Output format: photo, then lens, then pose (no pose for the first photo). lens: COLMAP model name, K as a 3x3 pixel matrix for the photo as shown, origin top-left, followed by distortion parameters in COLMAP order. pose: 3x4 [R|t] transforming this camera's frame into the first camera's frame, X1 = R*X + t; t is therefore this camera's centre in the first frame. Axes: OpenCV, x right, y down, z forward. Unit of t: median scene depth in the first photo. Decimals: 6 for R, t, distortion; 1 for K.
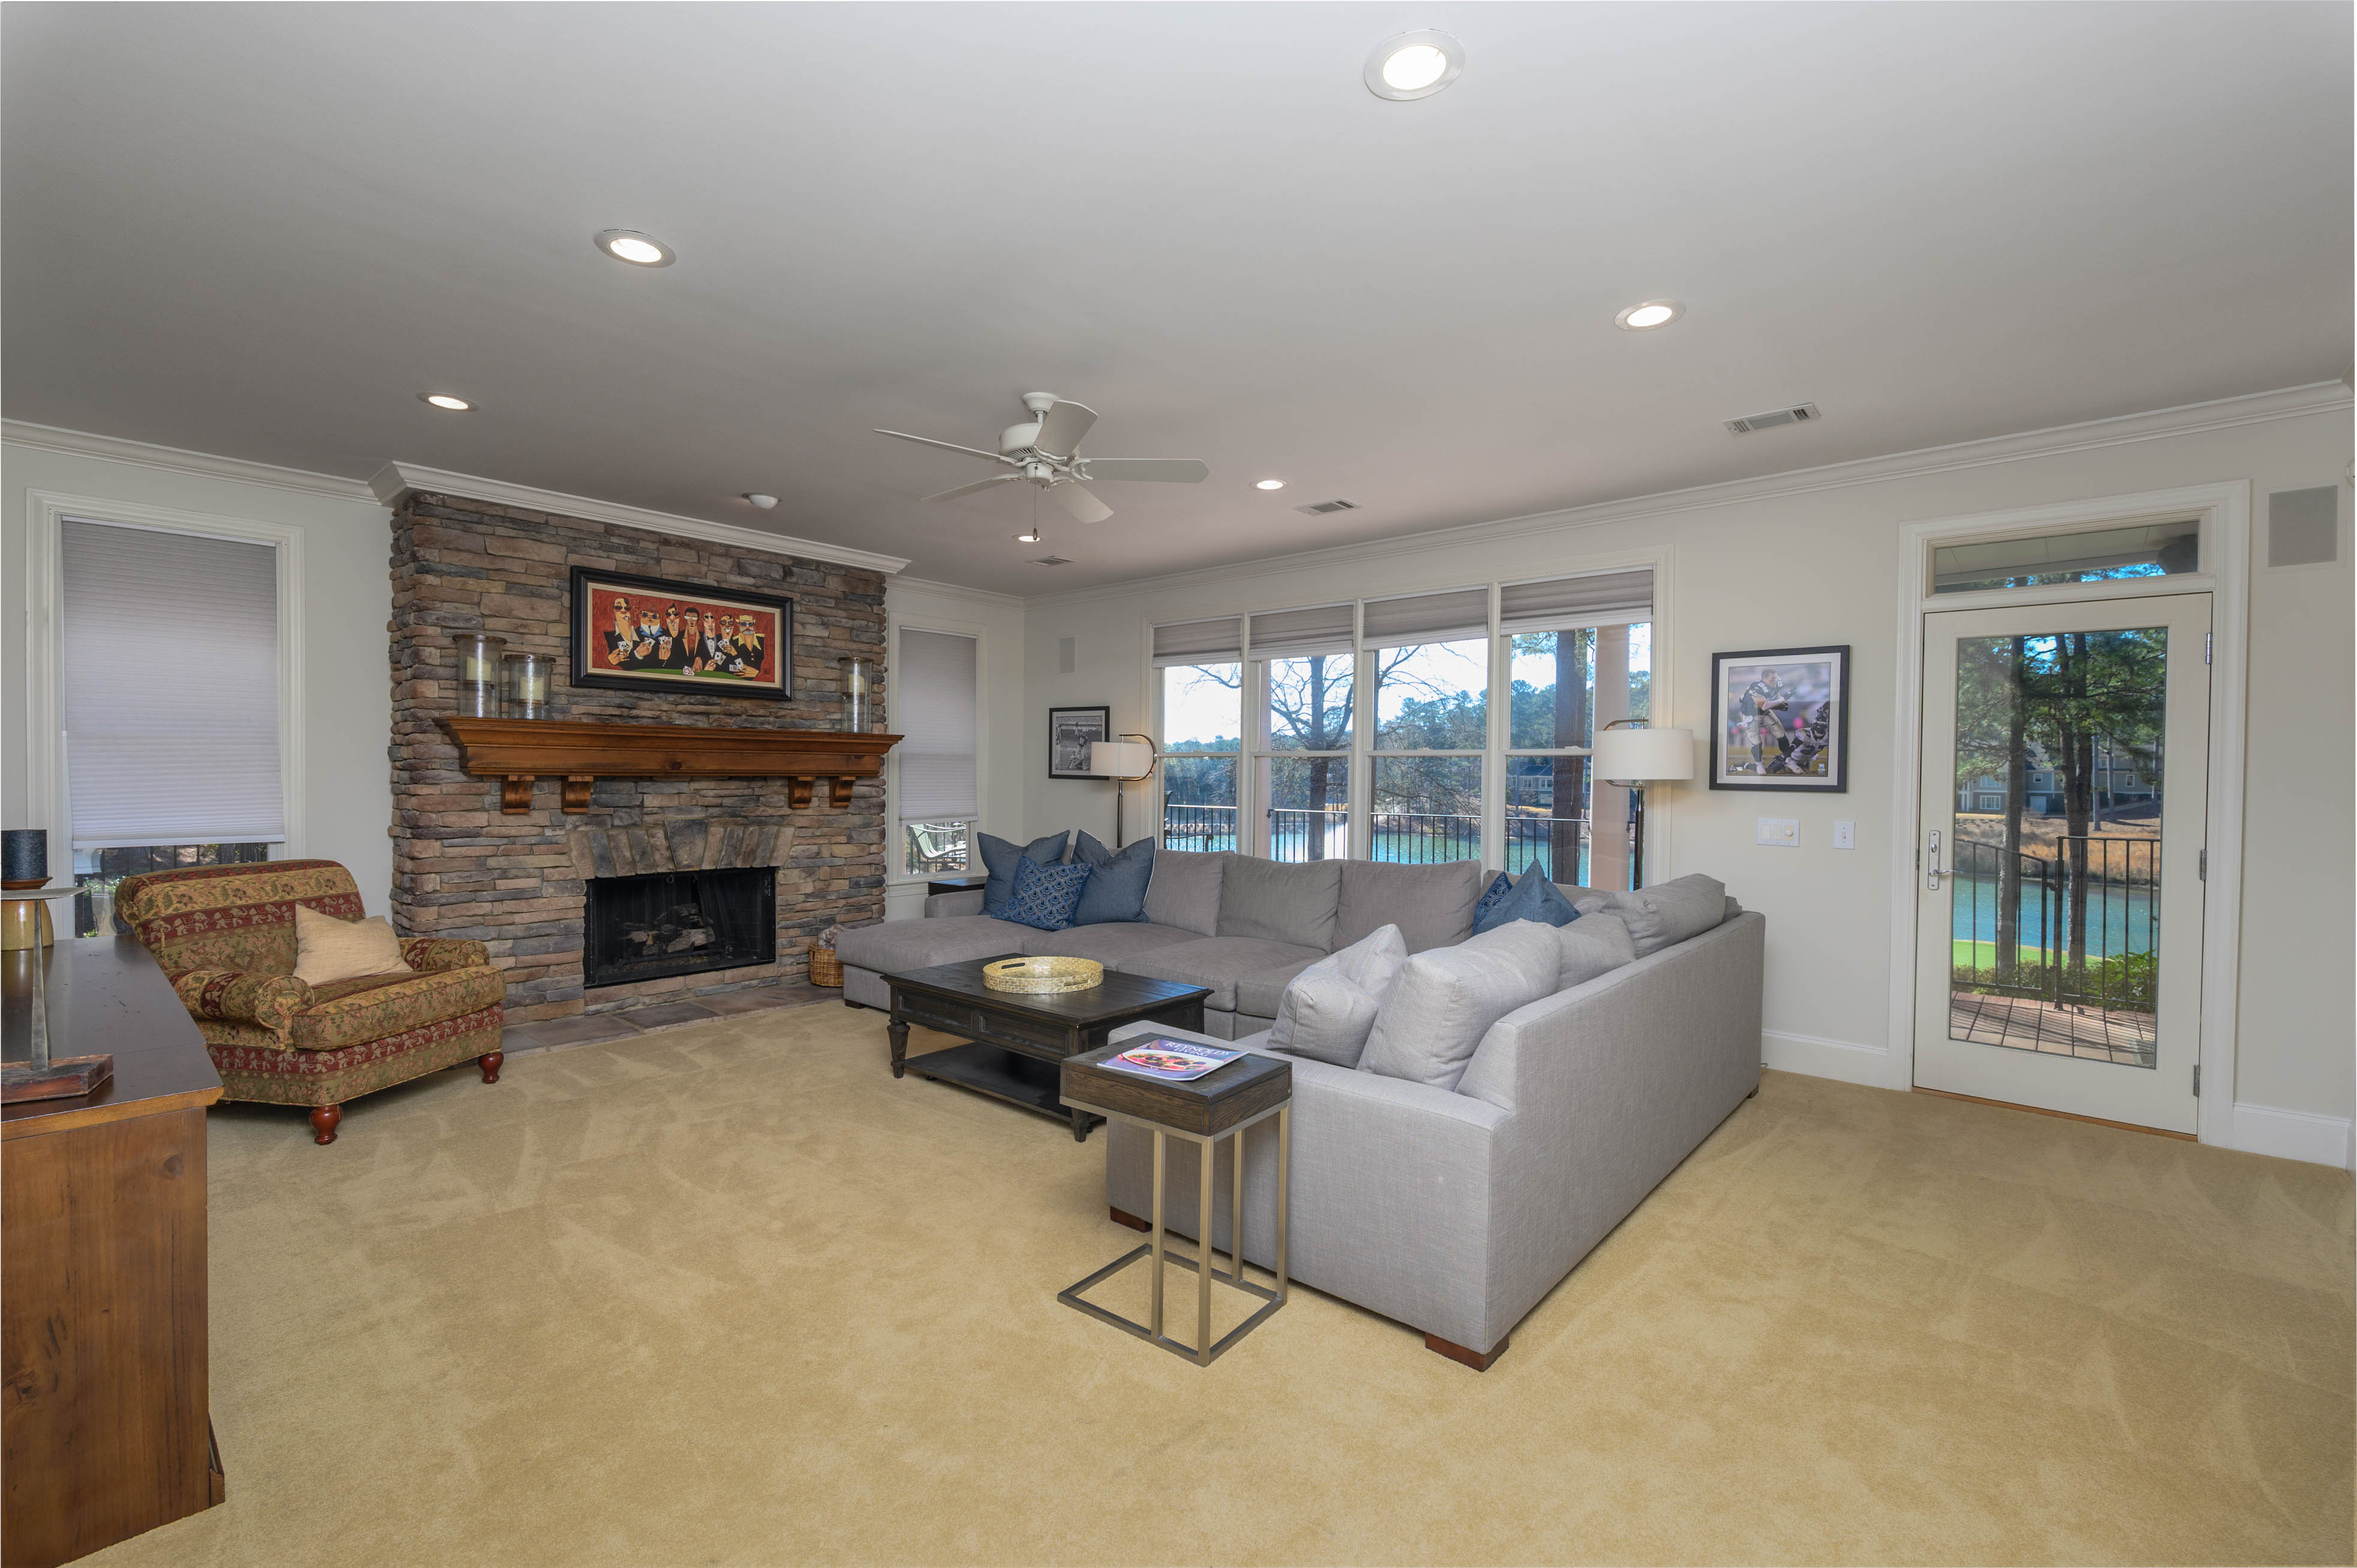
lens RADIAL K [[1022.7, 0, 1172.3], [0, 1022.7, 783.6], [0, 0, 1]] dist [0.000990, 0.000035]
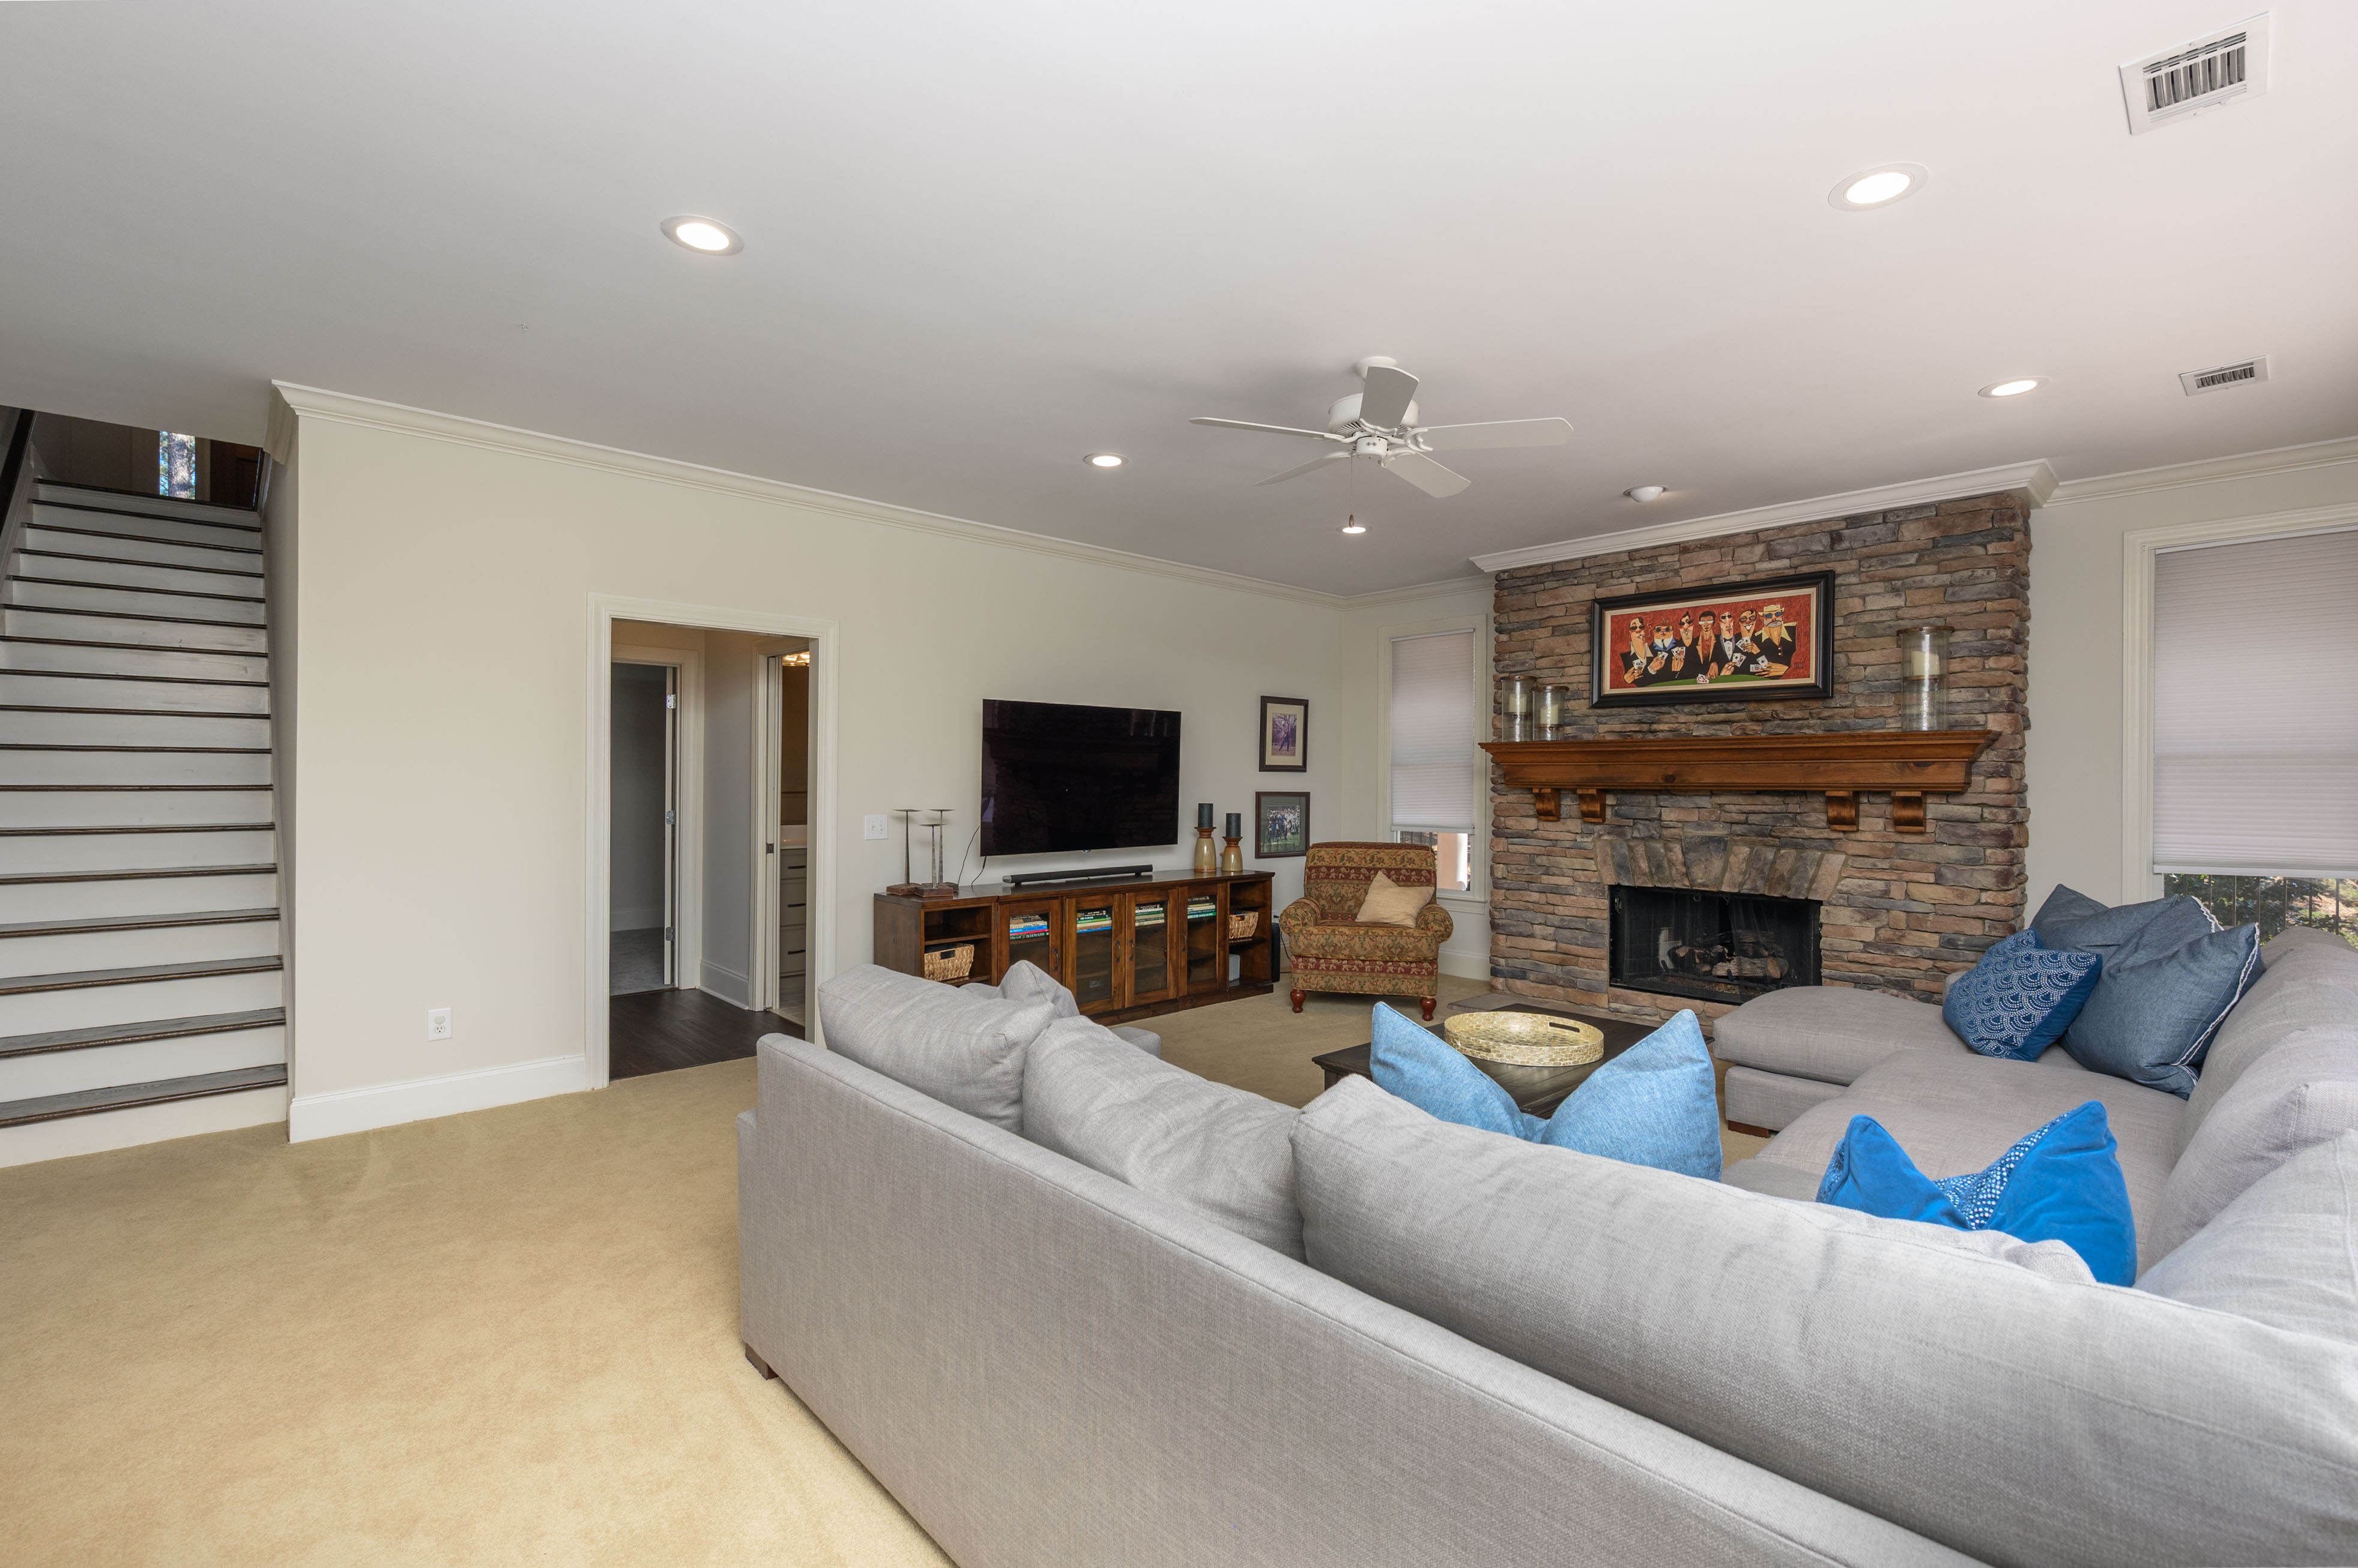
lens RADIAL K [[1023.1, 0, 1173.9], [0, 1023.1, 784.8], [0, 0, 1]] dist [0.000990, 0.000035]
pose [[-0.089993, -0.003685, -0.995936, 0.516663], [-0.014388, 0.999894, -0.002400, -0.002731], [0.995838, 0.014114, -0.090036, 0.601318]]
